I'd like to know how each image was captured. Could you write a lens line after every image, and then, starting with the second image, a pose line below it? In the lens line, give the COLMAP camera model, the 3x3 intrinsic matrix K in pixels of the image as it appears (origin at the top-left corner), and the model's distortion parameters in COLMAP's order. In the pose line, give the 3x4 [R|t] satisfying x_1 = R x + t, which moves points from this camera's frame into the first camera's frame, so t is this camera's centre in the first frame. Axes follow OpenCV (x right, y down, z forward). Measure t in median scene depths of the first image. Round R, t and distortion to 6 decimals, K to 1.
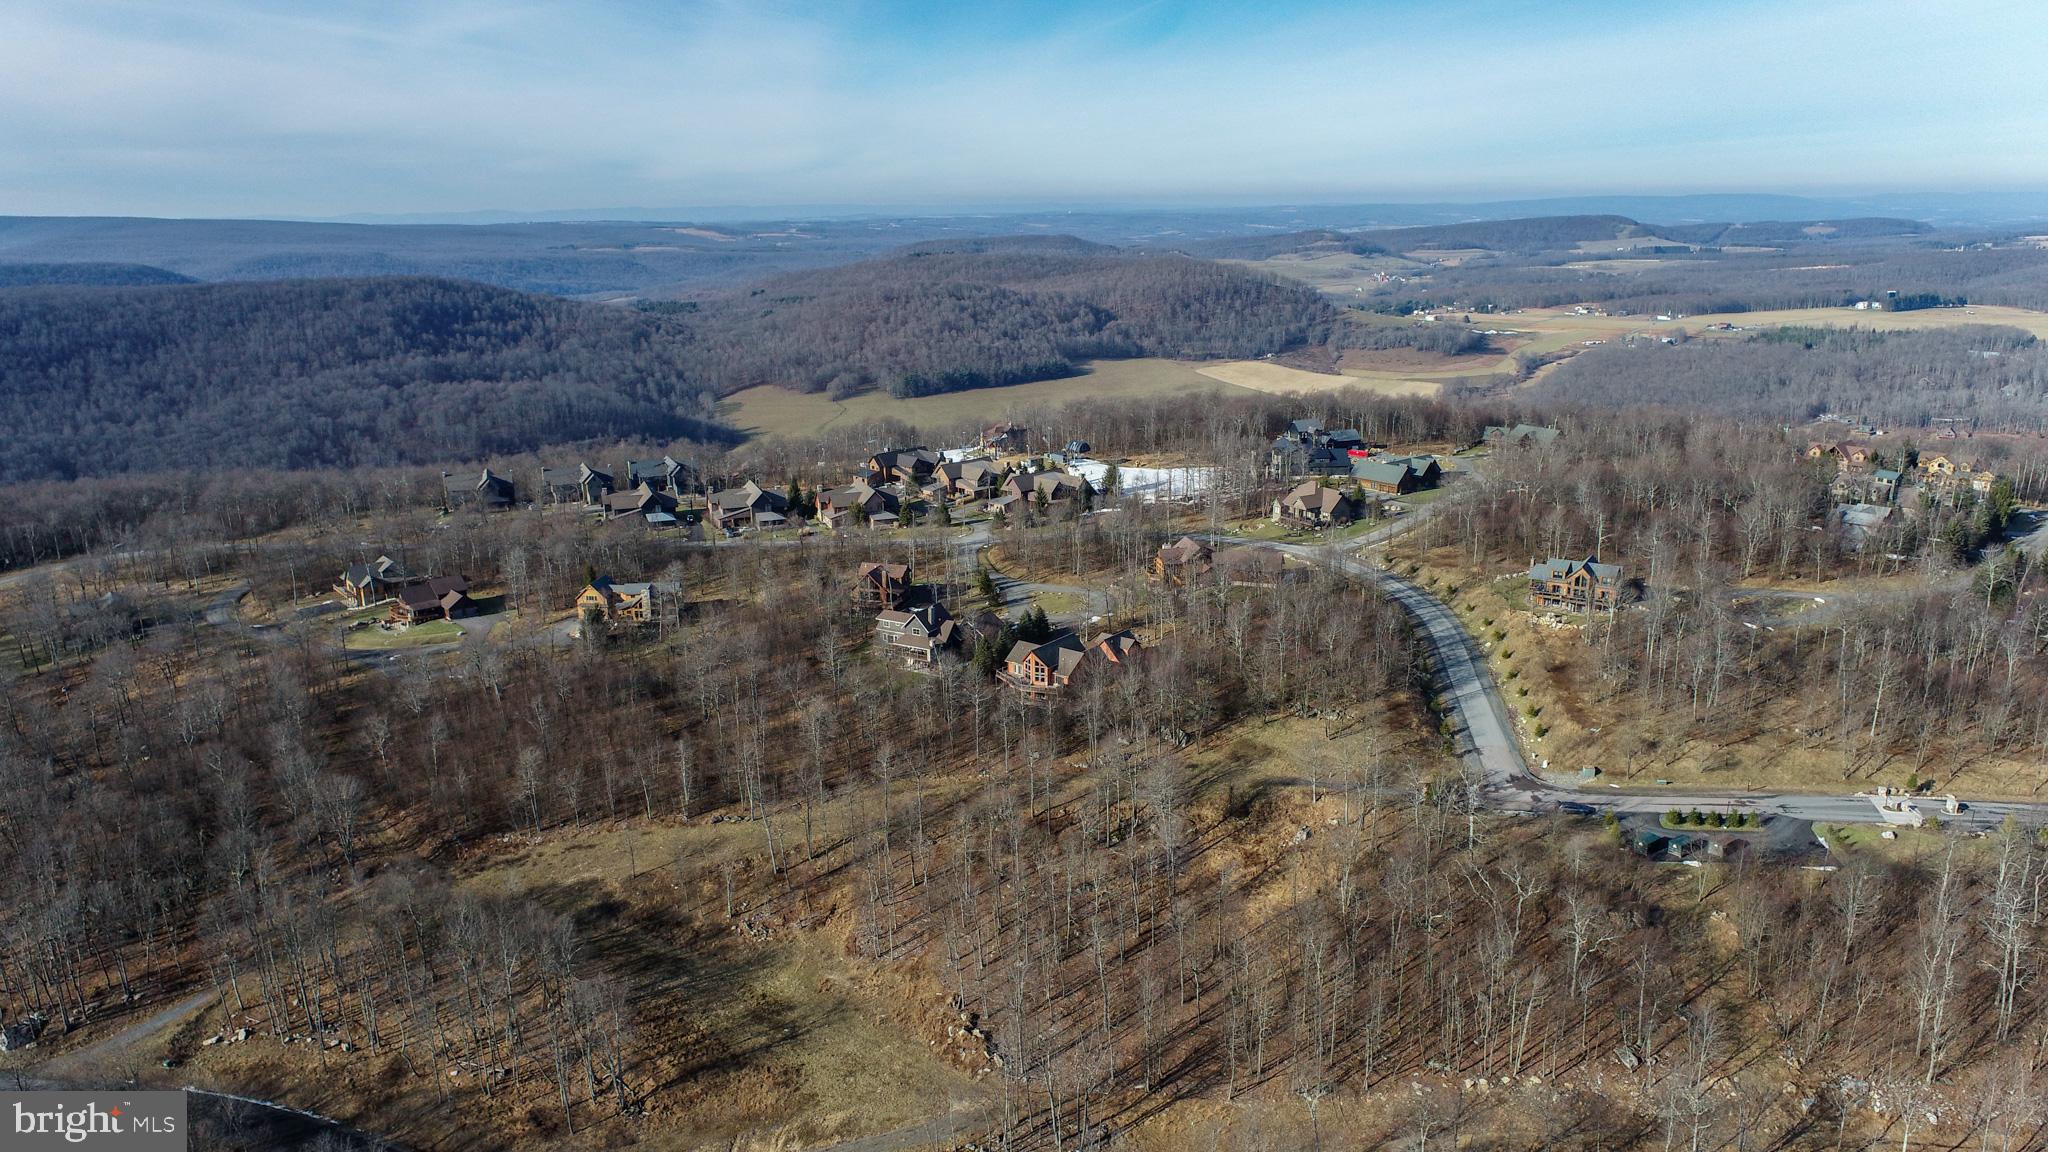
lens RADIAL K [[1375.1, 0, 1023.7], [0, 1375.1, 573.5], [0, 0, 1]] dist [-0.017826, 0.007448]
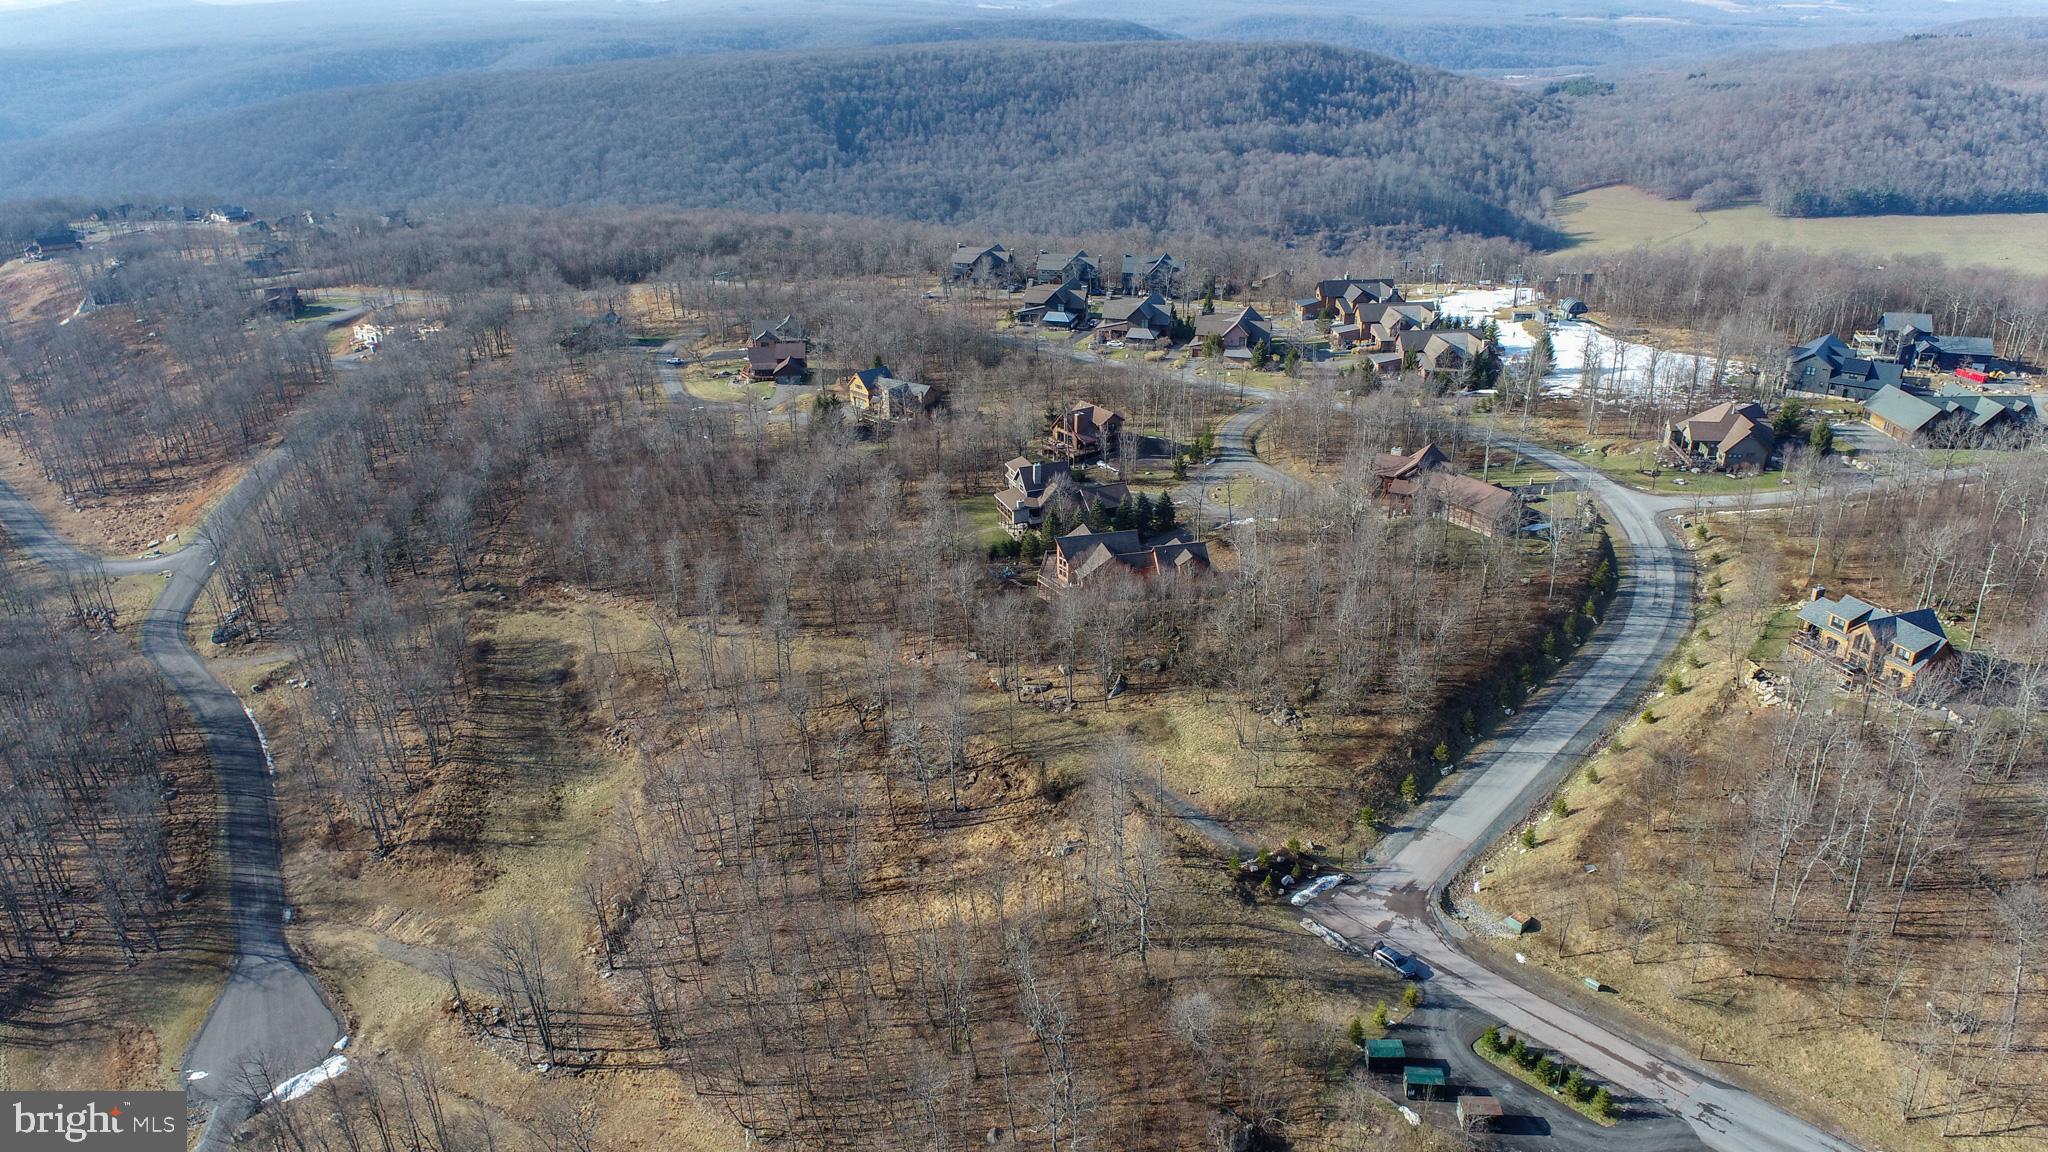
lens RADIAL K [[1375.1, 0, 1023.2], [0, 1375.1, 576.6], [0, 0, 1]] dist [-0.017826, 0.007448]
pose [[0.782040, 0.253476, -0.569353, 0.281379], [-0.161509, 0.964773, 0.207675, -0.055076], [0.601937, -0.070454, 0.795430, 0.181762]]
